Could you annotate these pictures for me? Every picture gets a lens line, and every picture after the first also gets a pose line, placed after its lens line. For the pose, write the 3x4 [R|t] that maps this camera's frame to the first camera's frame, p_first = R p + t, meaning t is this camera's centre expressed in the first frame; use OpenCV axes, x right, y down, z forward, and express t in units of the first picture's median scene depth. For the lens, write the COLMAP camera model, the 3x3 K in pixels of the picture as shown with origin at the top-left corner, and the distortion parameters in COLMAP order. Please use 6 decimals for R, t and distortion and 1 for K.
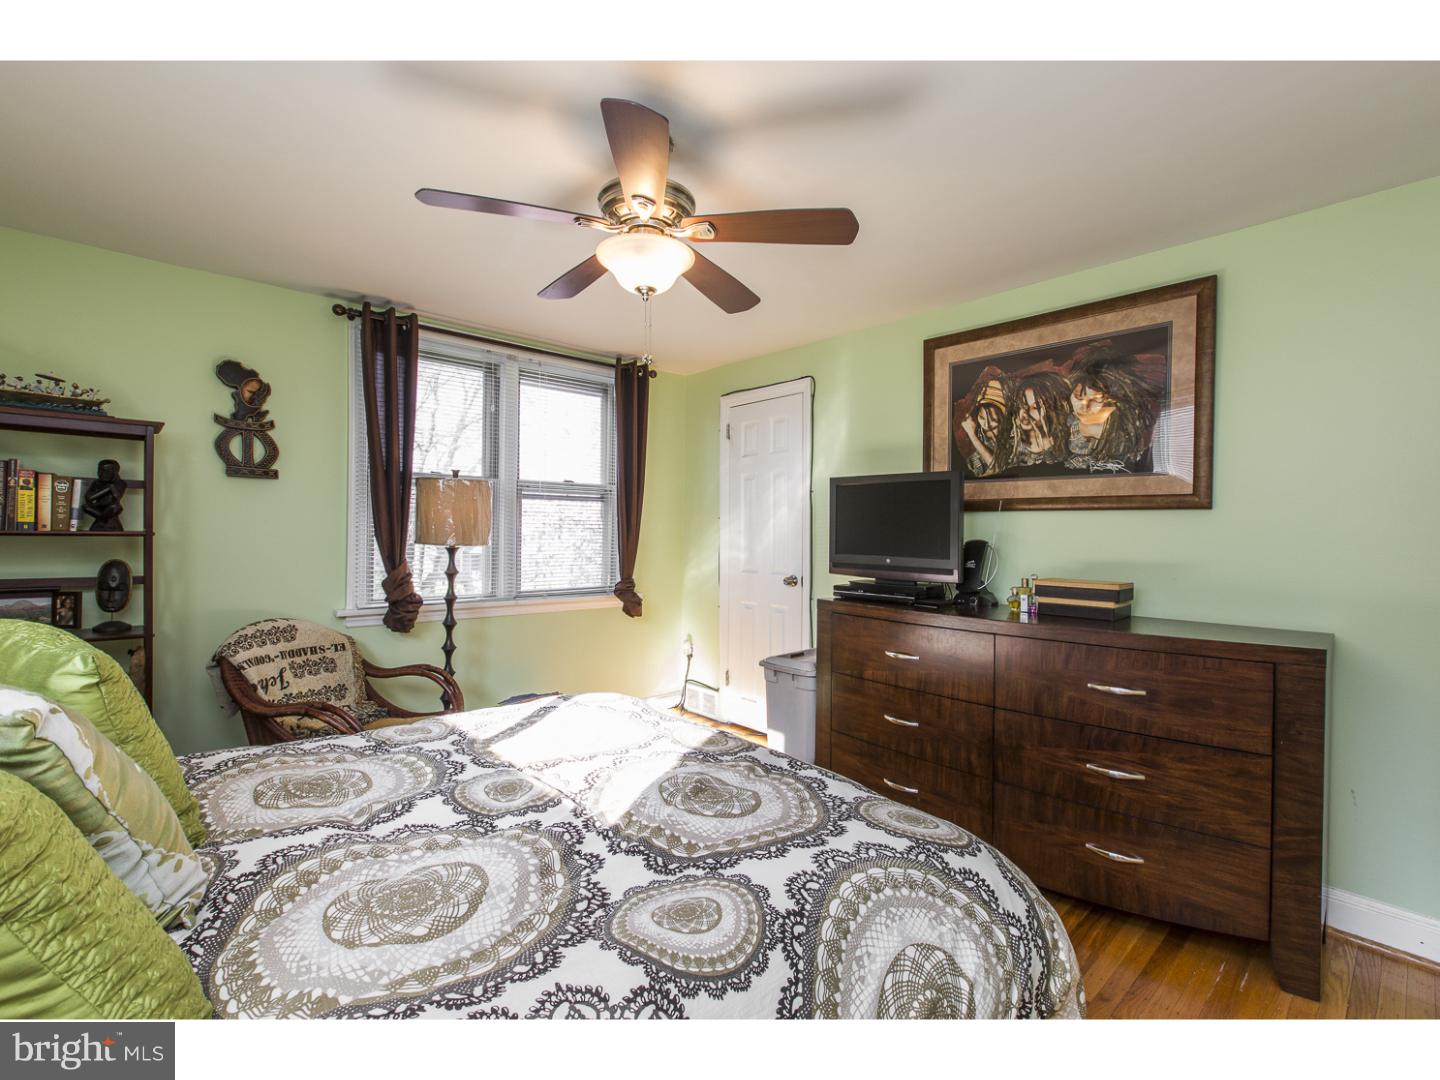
lens RADIAL K [[641.8, 0, 729.4], [0, 641.8, 538.0], [0, 0, 1]] dist [0.000056, 0.000230]
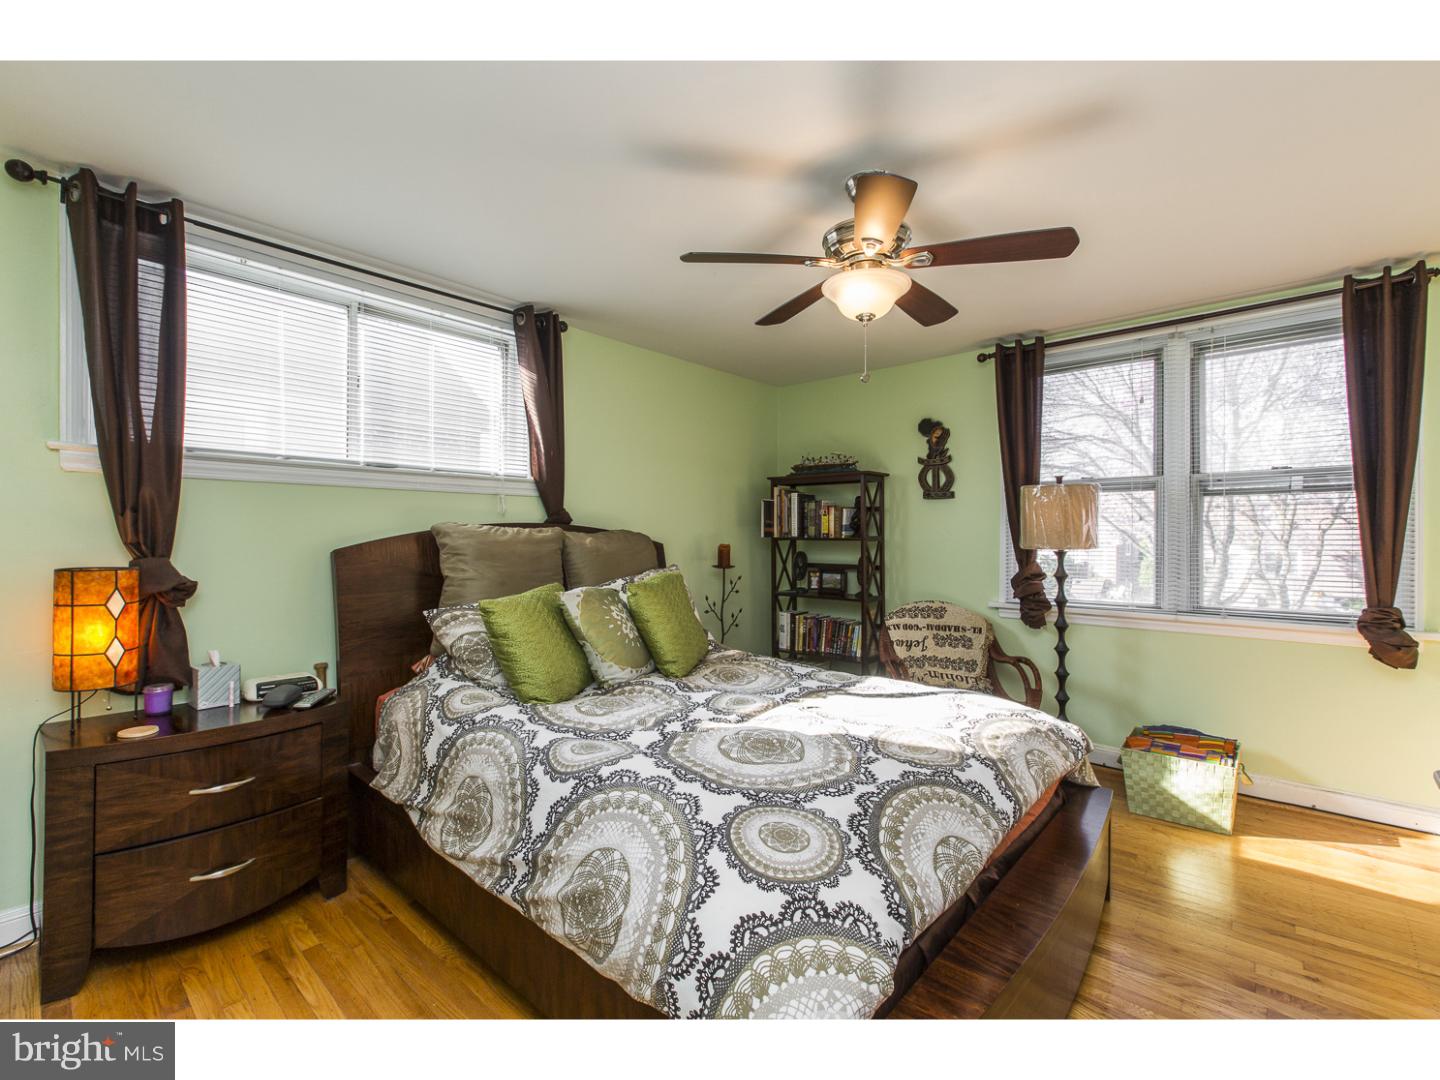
lens RADIAL K [[641.8, 0, 729.4], [0, 641.8, 538.0], [0, 0, 1]] dist [0.000056, 0.000230]
pose [[0.115895, -0.008127, -0.993228, 0.621129], [-0.005694, 0.999945, -0.008846, 0.006396], [0.993245, 0.006681, 0.115842, 0.416795]]
